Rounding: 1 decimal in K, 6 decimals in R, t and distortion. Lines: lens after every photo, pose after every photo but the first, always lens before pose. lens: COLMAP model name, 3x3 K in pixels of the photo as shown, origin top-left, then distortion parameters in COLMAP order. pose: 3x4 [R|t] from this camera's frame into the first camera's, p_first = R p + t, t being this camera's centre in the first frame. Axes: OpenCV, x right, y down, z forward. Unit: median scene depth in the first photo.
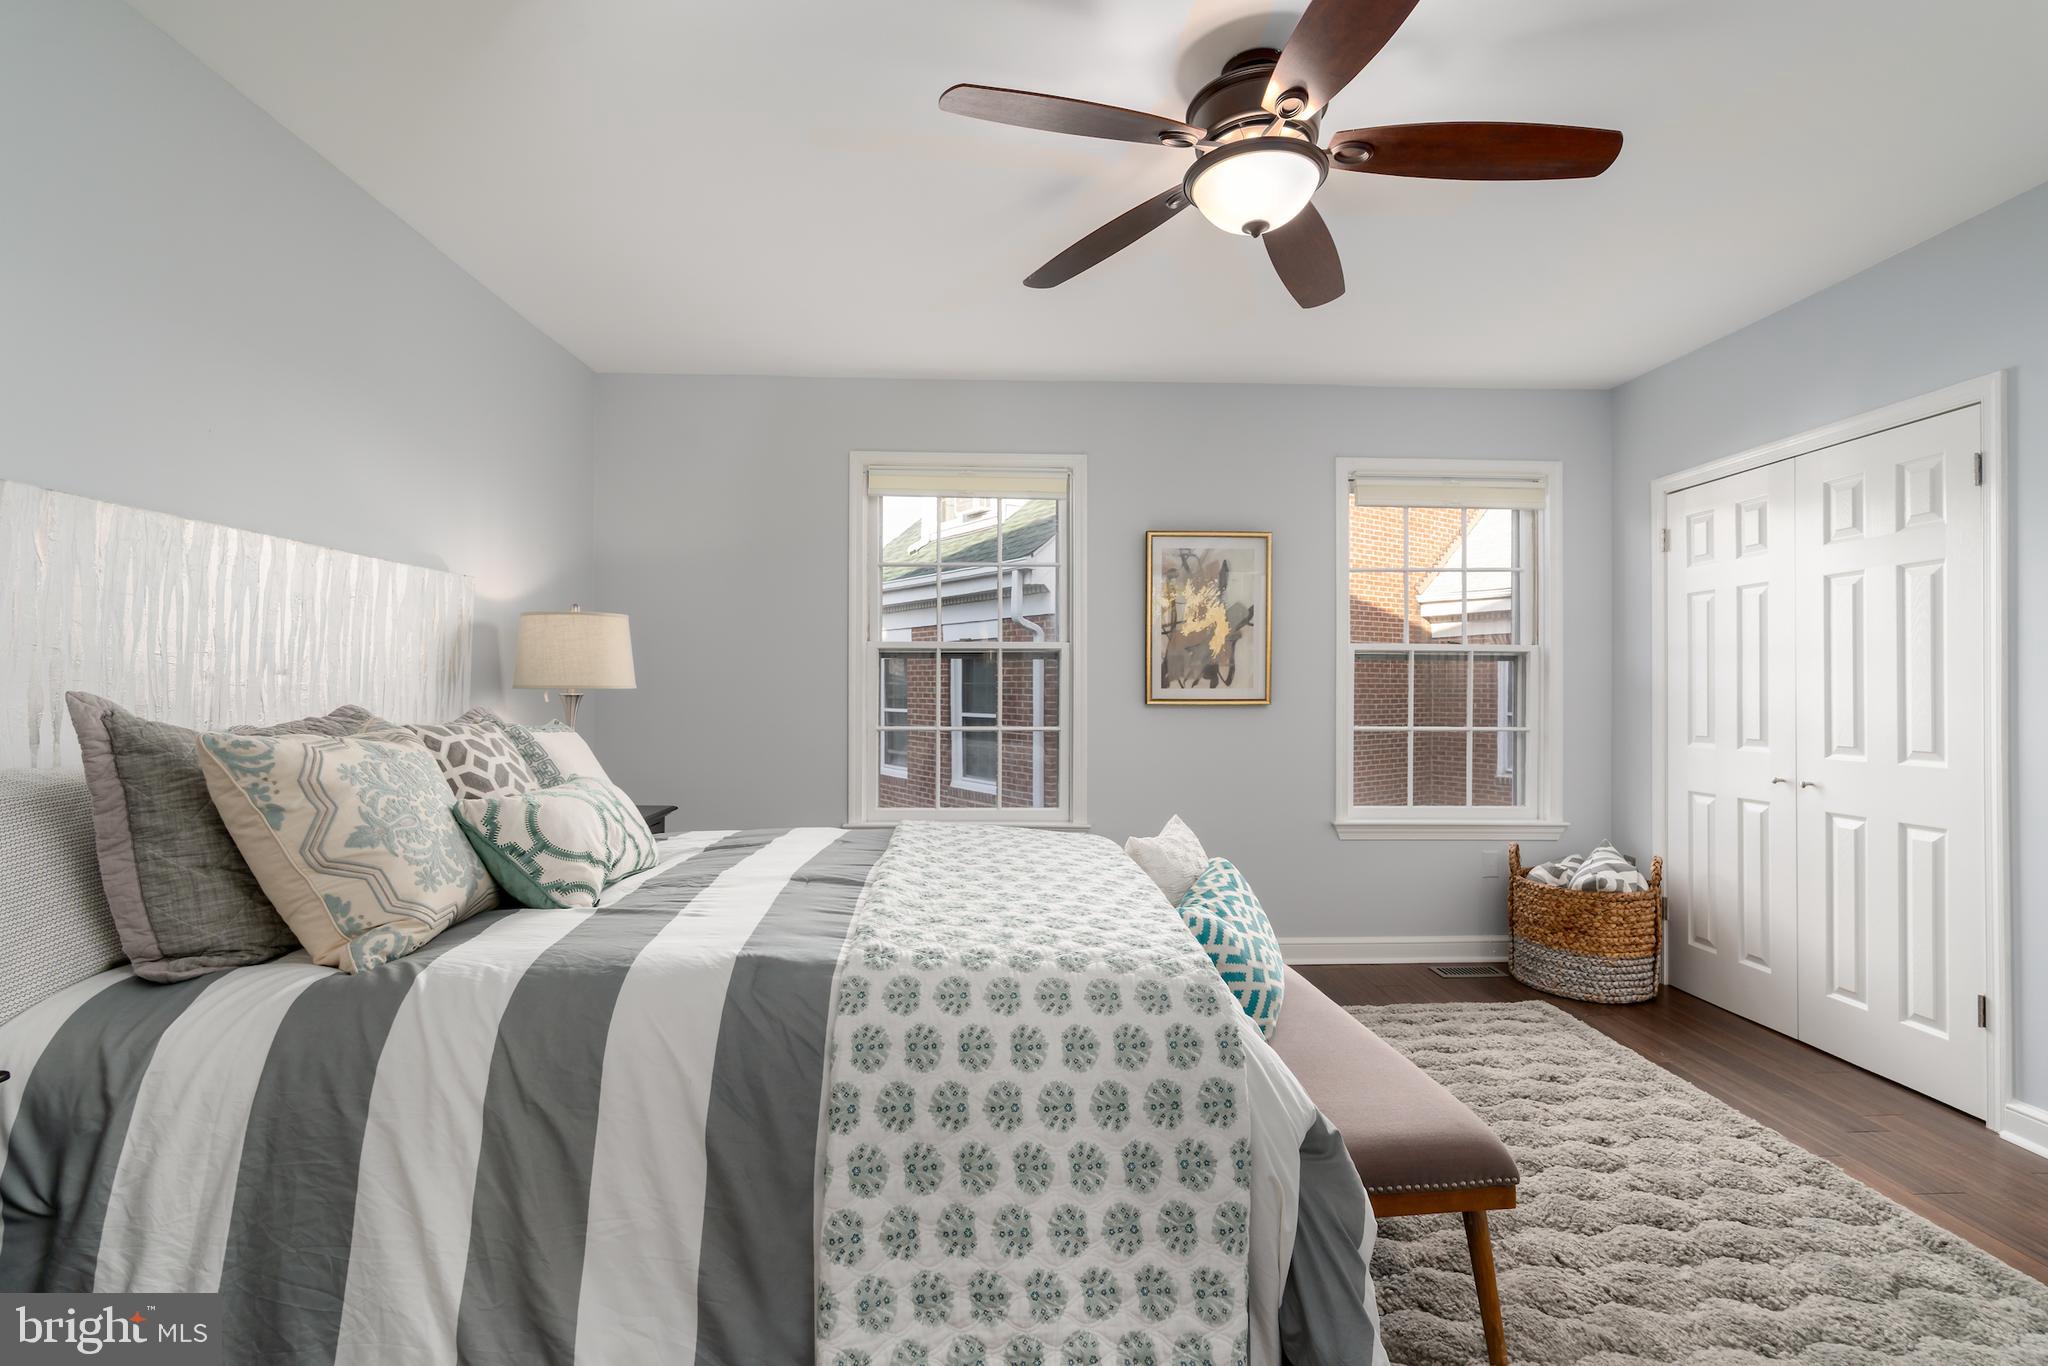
lens RADIAL K [[921.3, 0, 1032.9], [0, 921.3, 682.4], [0, 0, 1]] dist [-0.003418, 0.001155]
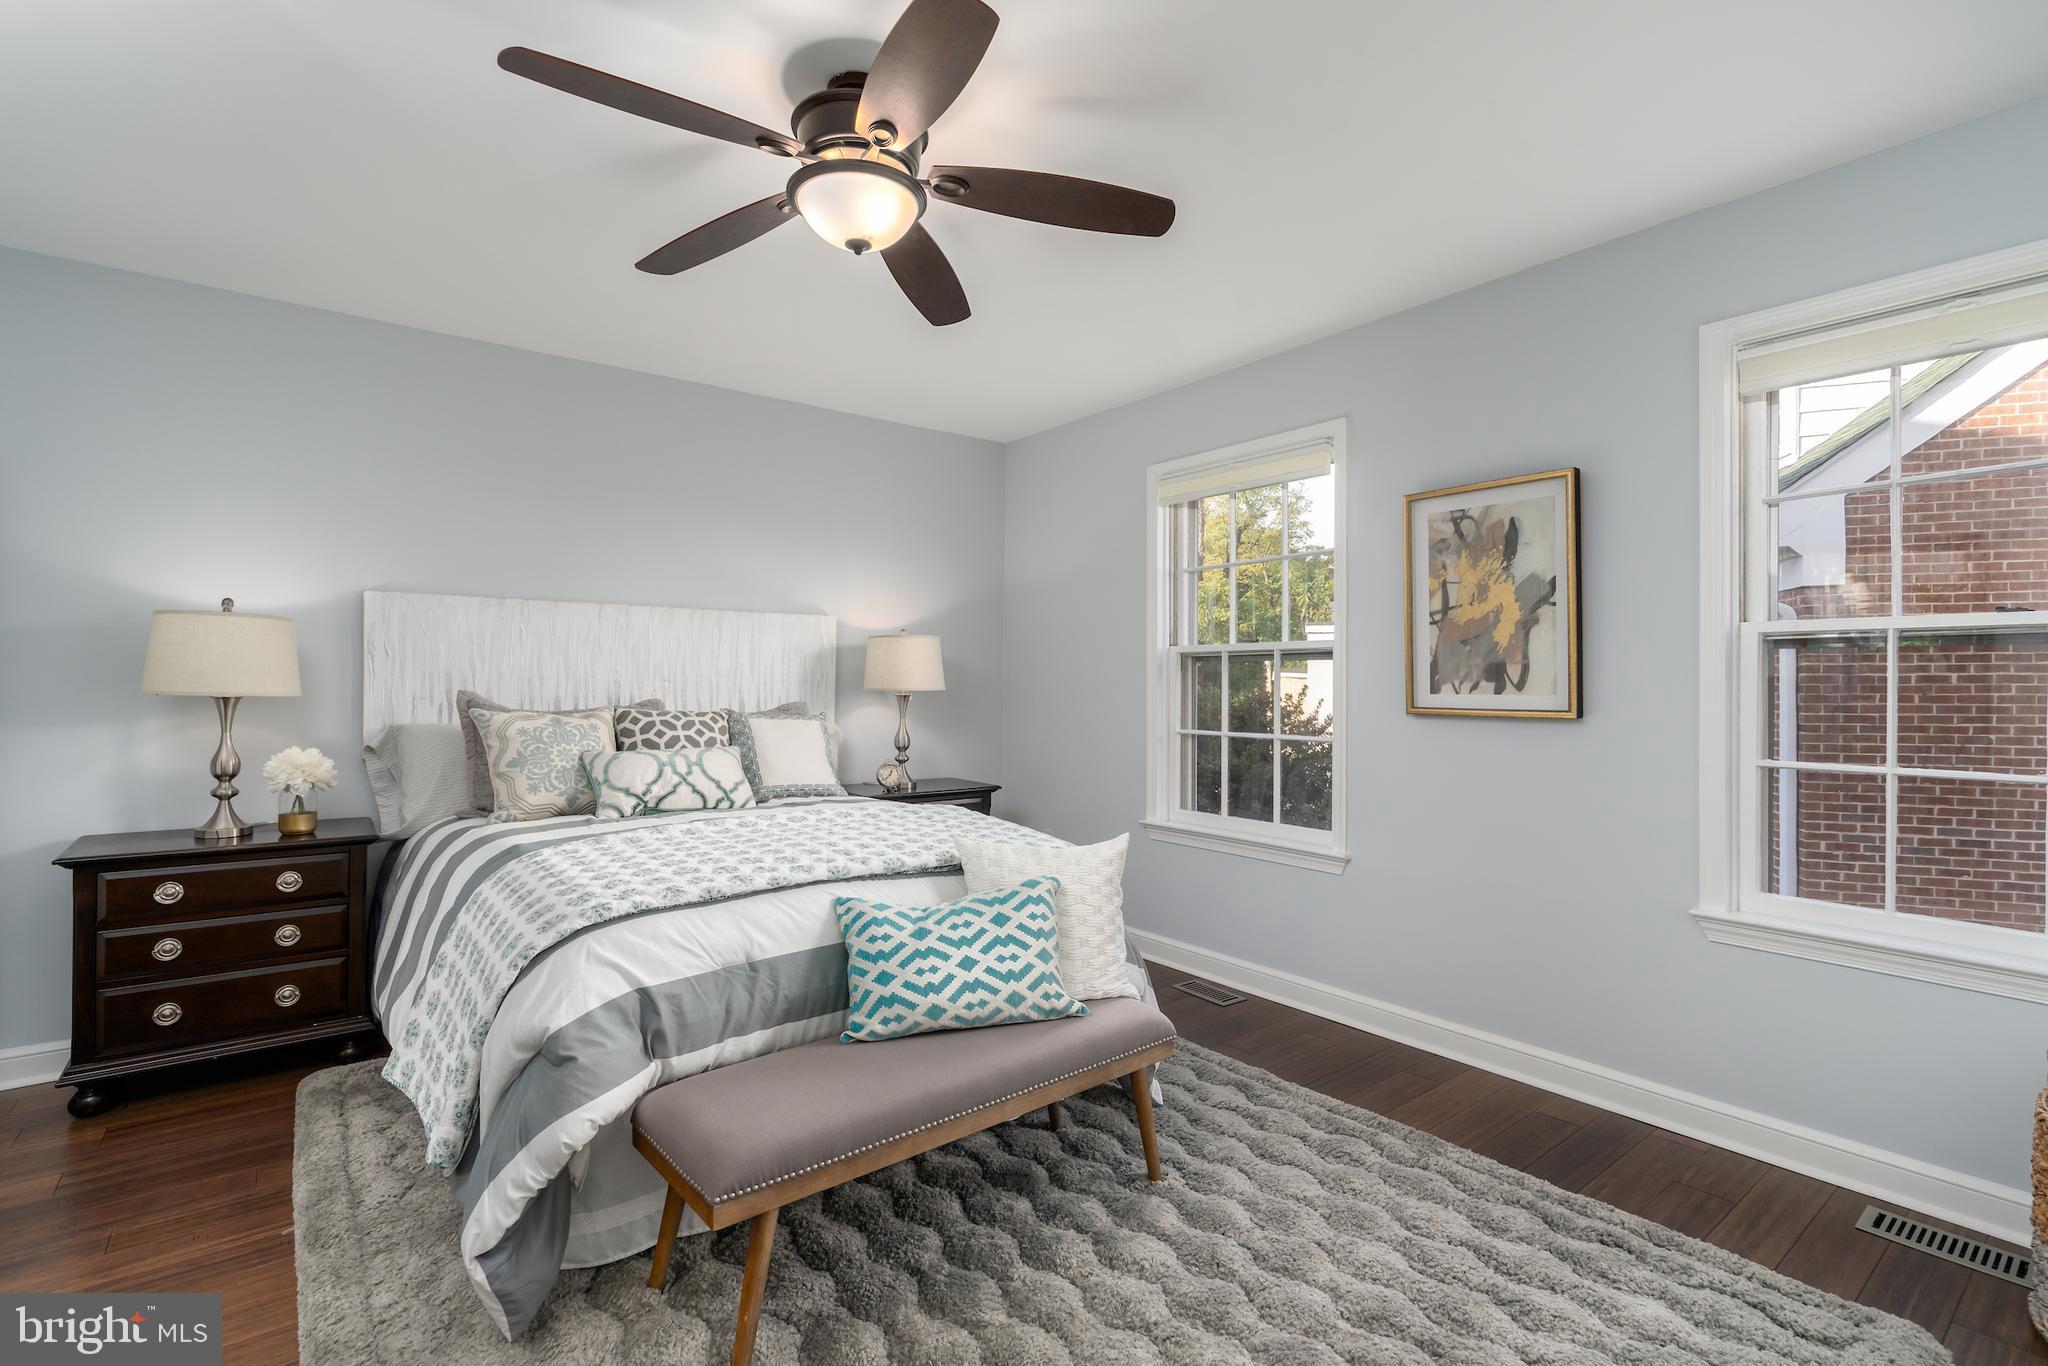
lens RADIAL K [[921.3, 0, 1032.9], [0, 921.3, 682.4], [0, 0, 1]] dist [-0.003418, 0.001155]
pose [[0.581389, -0.003666, -0.813617, 0.665690], [0.001041, 0.999992, -0.003761, -0.000879], [0.813625, 0.001340, 0.581389, 0.314544]]
